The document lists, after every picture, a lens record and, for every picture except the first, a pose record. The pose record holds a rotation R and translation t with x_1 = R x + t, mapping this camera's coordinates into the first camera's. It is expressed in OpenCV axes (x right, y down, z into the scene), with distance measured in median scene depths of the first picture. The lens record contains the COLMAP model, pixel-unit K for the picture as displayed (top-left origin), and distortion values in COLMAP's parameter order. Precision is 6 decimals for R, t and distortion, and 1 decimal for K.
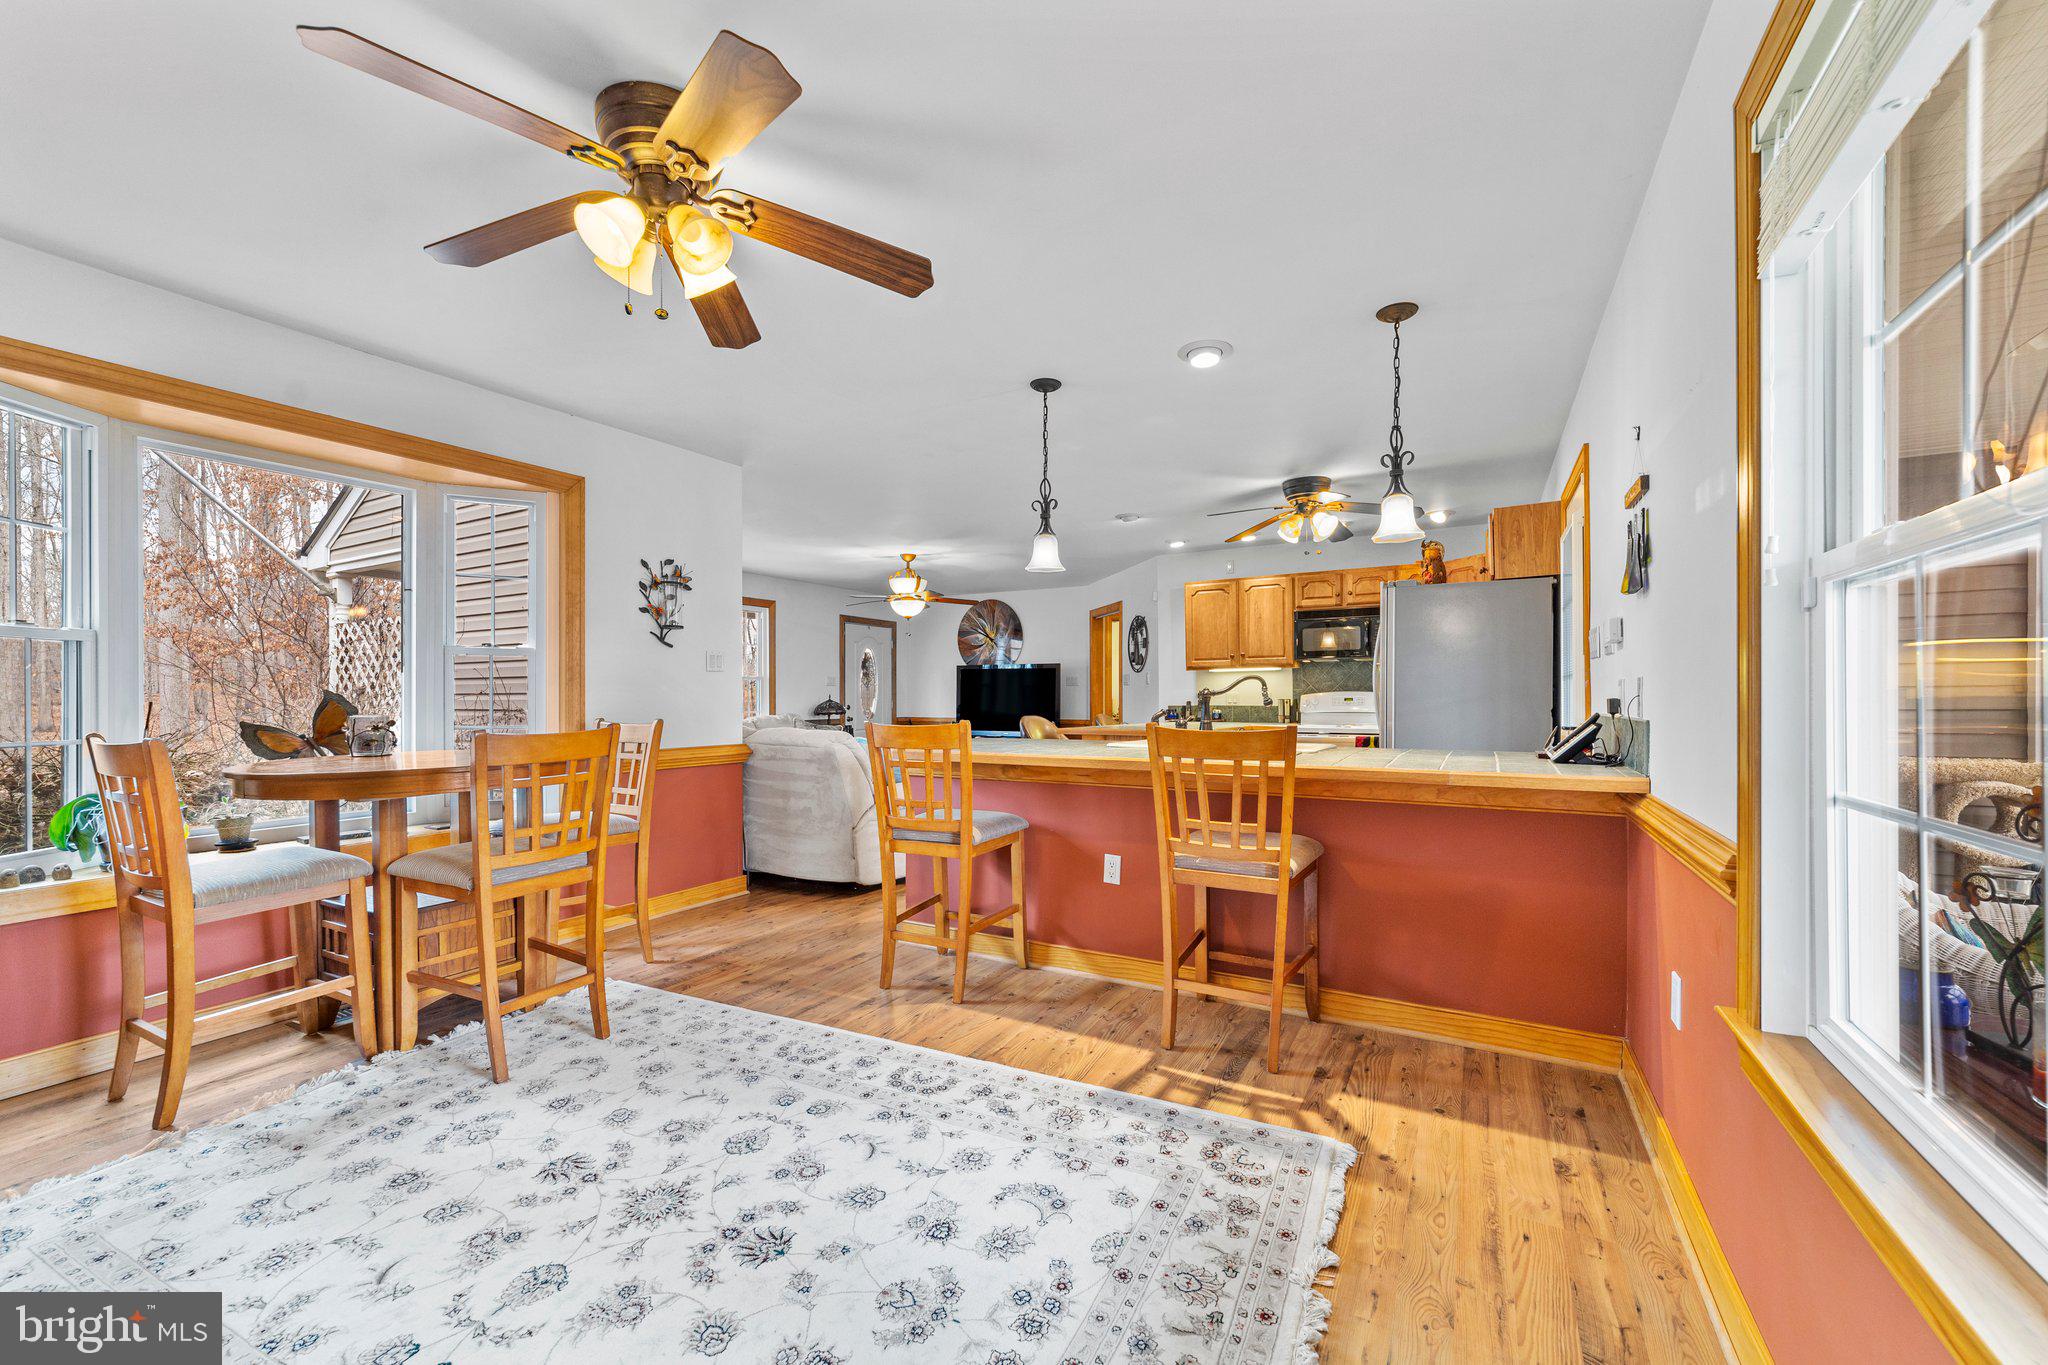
lens RADIAL K [[806.8, 0, 1024.6], [0, 806.8, 692.2], [0, 0, 1]] dist [-0.009577, 0.000271]
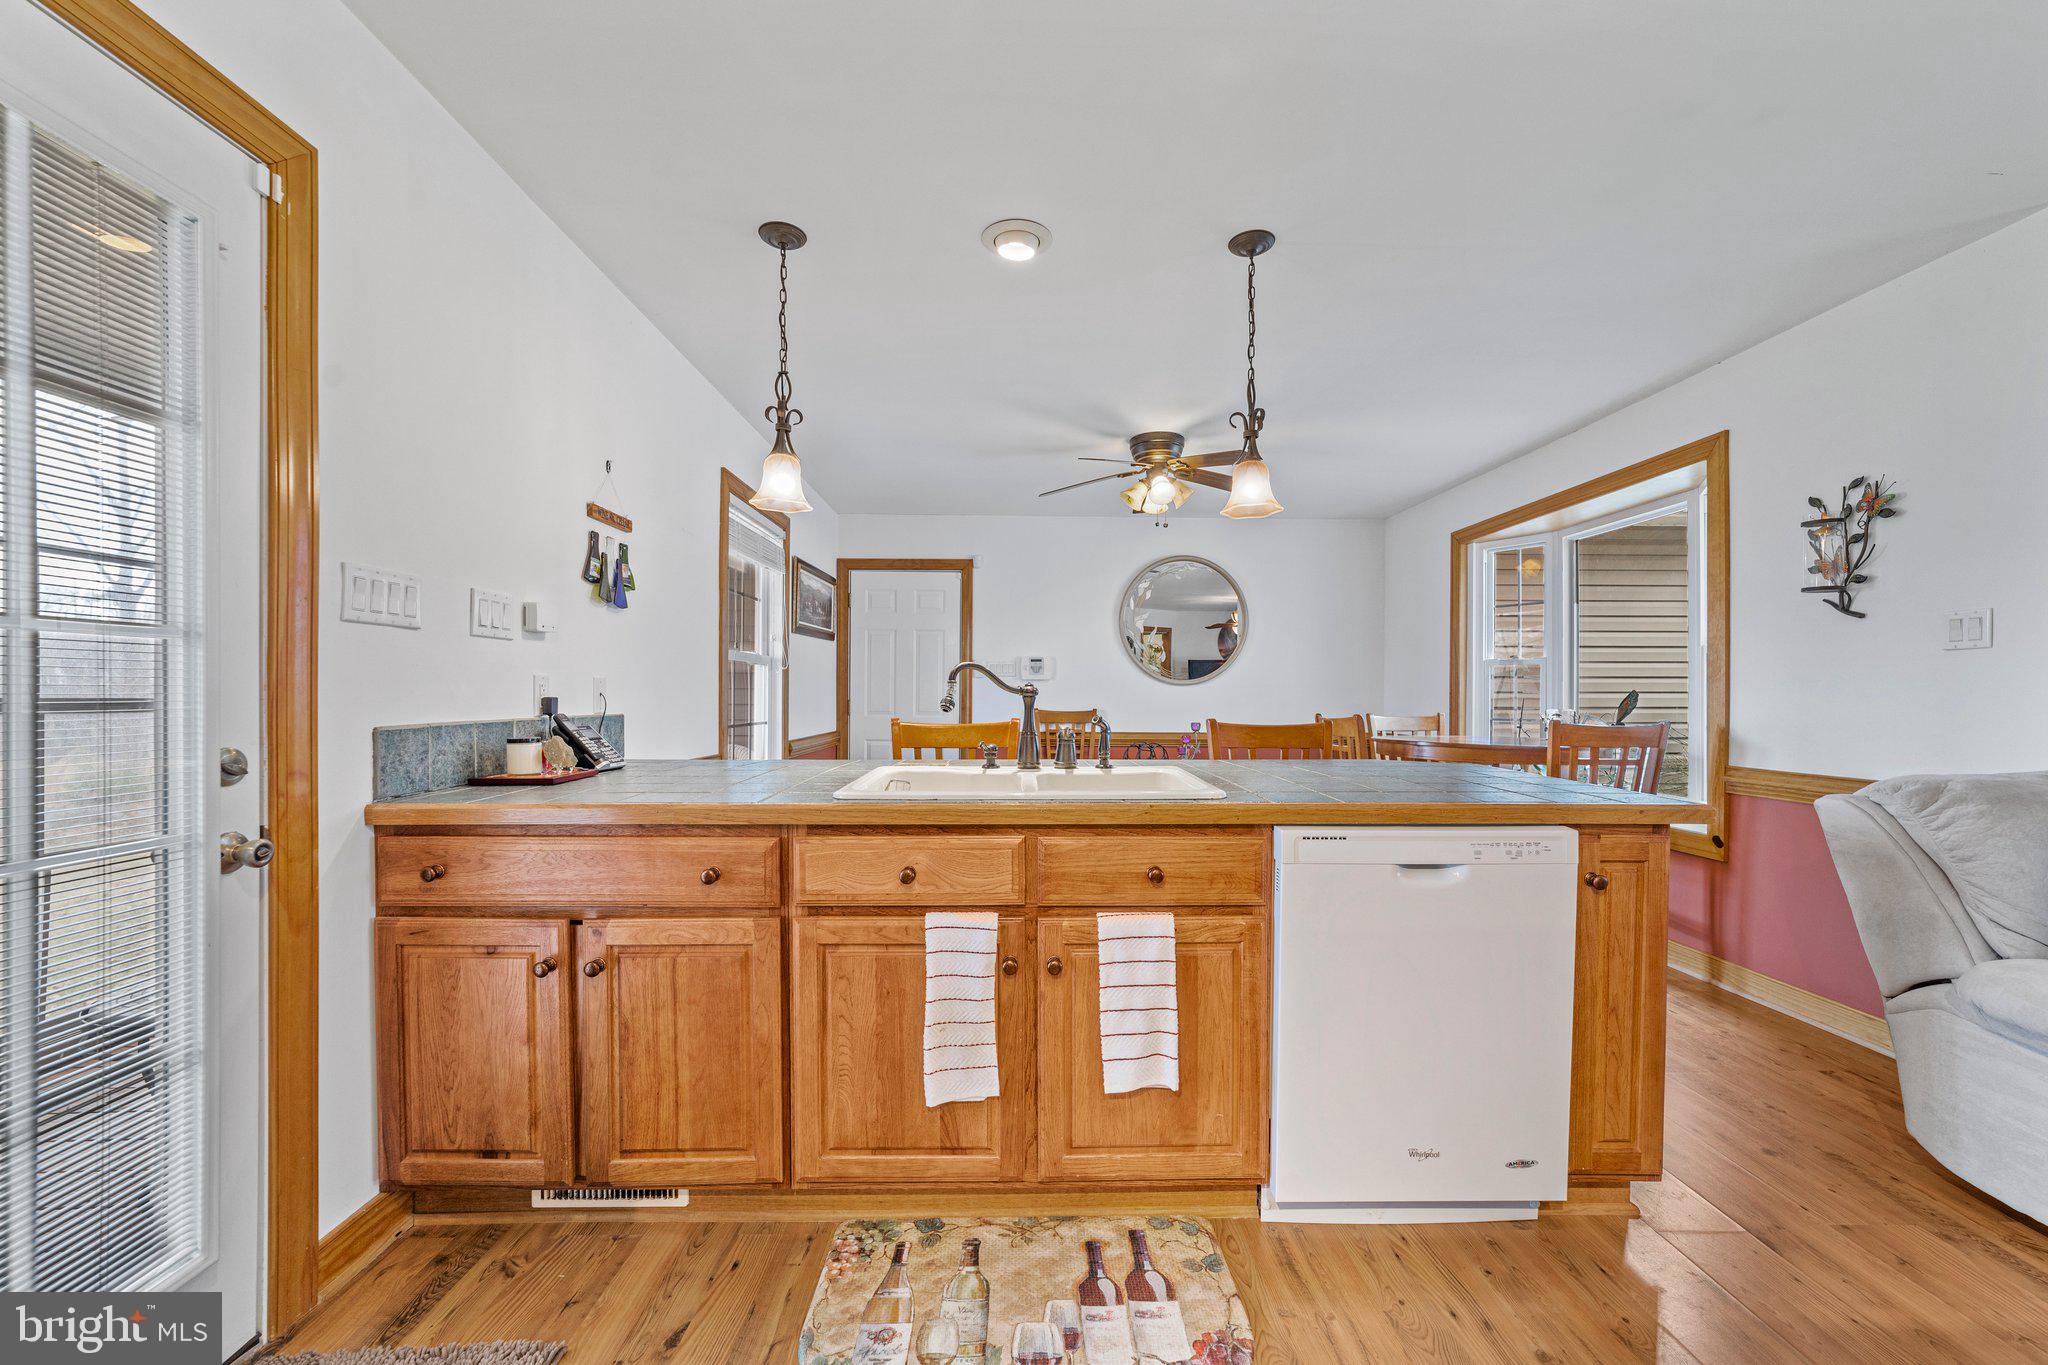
lens RADIAL K [[806.8, 0, 1024.6], [0, 806.8, 692.2], [0, 0, 1]] dist [-0.009577, 0.000271]
pose [[-0.865184, -0.001696, -0.501451, 0.676403], [0.001333, 0.999983, -0.005682, 0.007445], [0.501452, -0.005585, -0.865167, 1.881658]]
